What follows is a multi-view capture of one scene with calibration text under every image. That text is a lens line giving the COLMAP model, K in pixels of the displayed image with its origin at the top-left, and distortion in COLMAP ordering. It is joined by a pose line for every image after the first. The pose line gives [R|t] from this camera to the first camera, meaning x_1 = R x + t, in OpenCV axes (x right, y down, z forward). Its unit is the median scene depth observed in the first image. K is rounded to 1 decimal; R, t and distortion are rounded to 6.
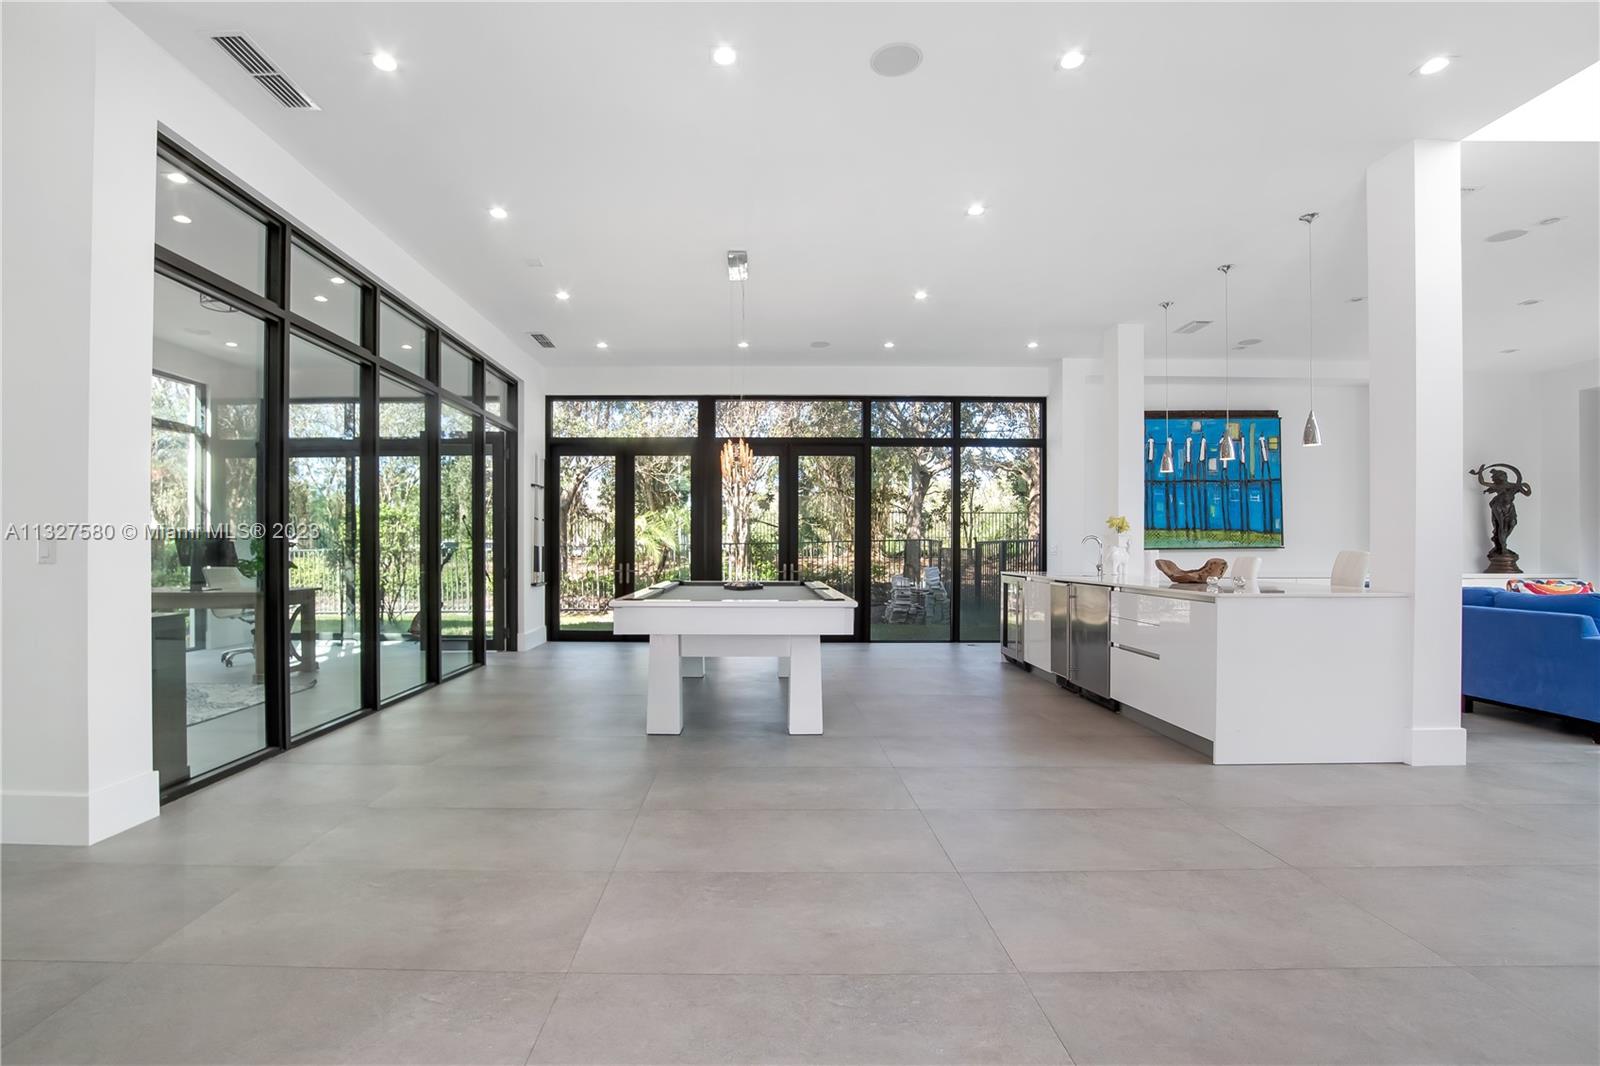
lens RADIAL K [[671.7, 0, 752.4], [0, 671.7, 560.0], [0, 0, 1]] dist [-0.017581, 0.000181]
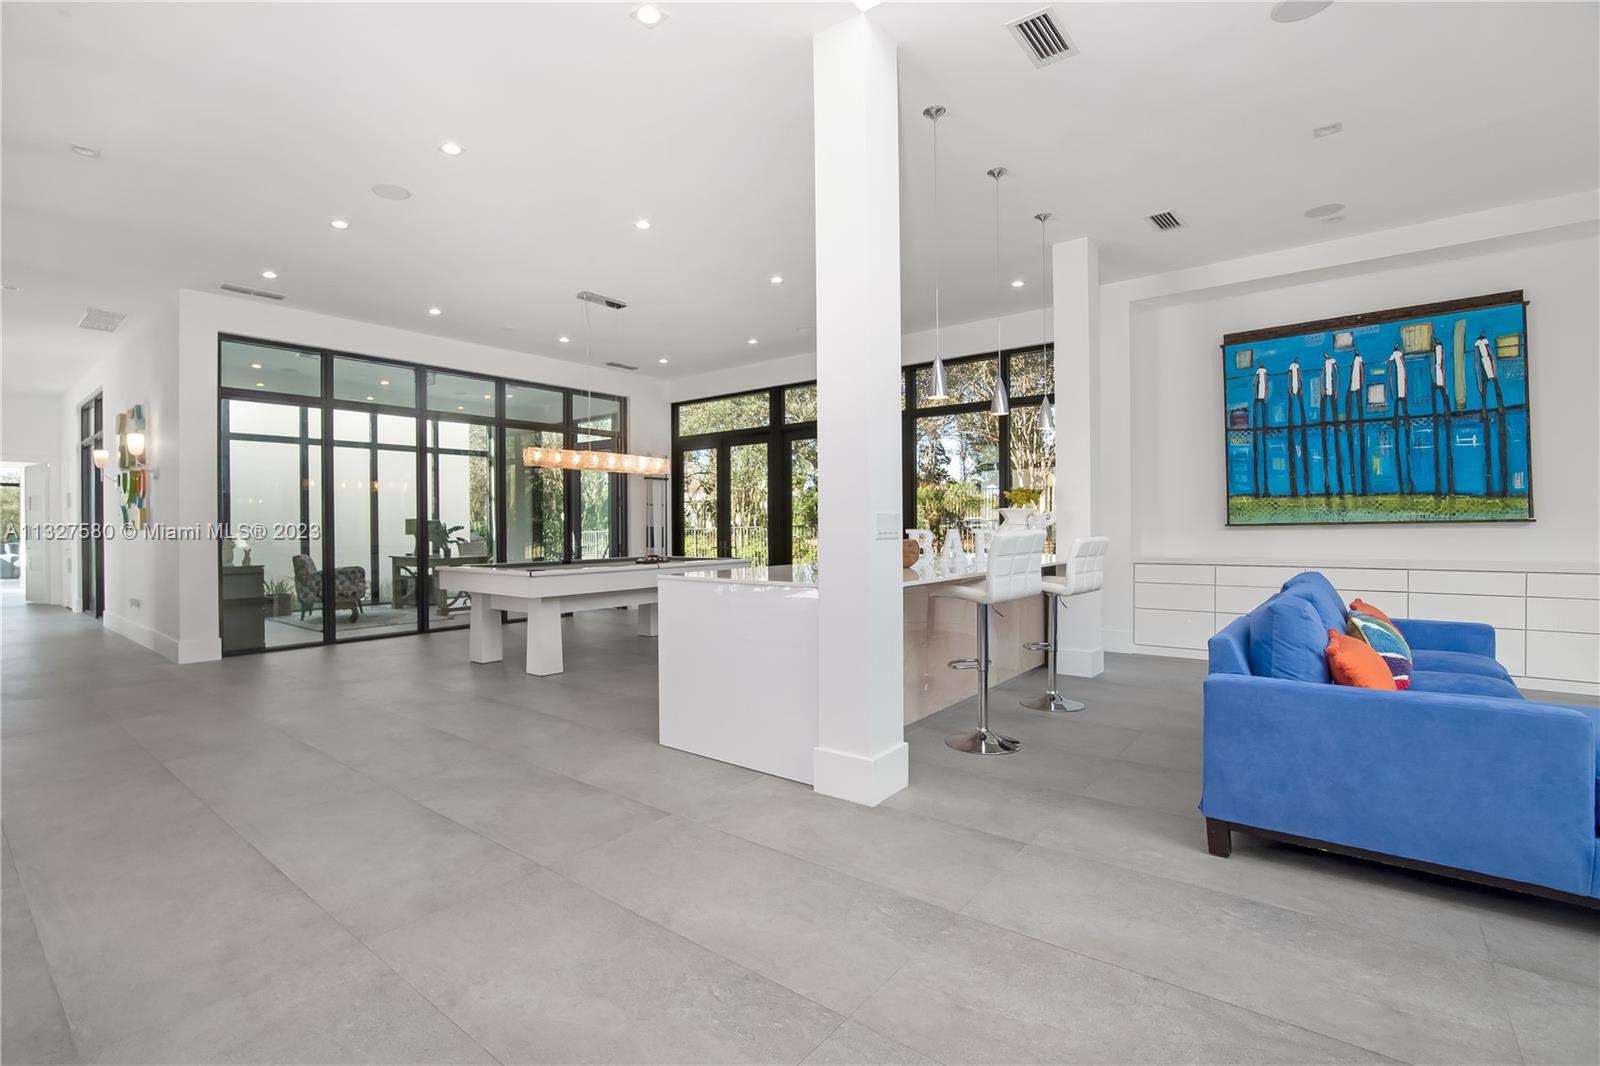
lens RADIAL K [[699.3, 0, 791.6], [0, 699.3, 524.9], [0, 0, 1]] dist [-0.007326, -0.000266]
pose [[0.791776, -0.004122, -0.610798, 0.653516], [0.002446, 0.999991, -0.003578, -0.014403], [0.610807, 0.001339, 0.791778, 0.109475]]
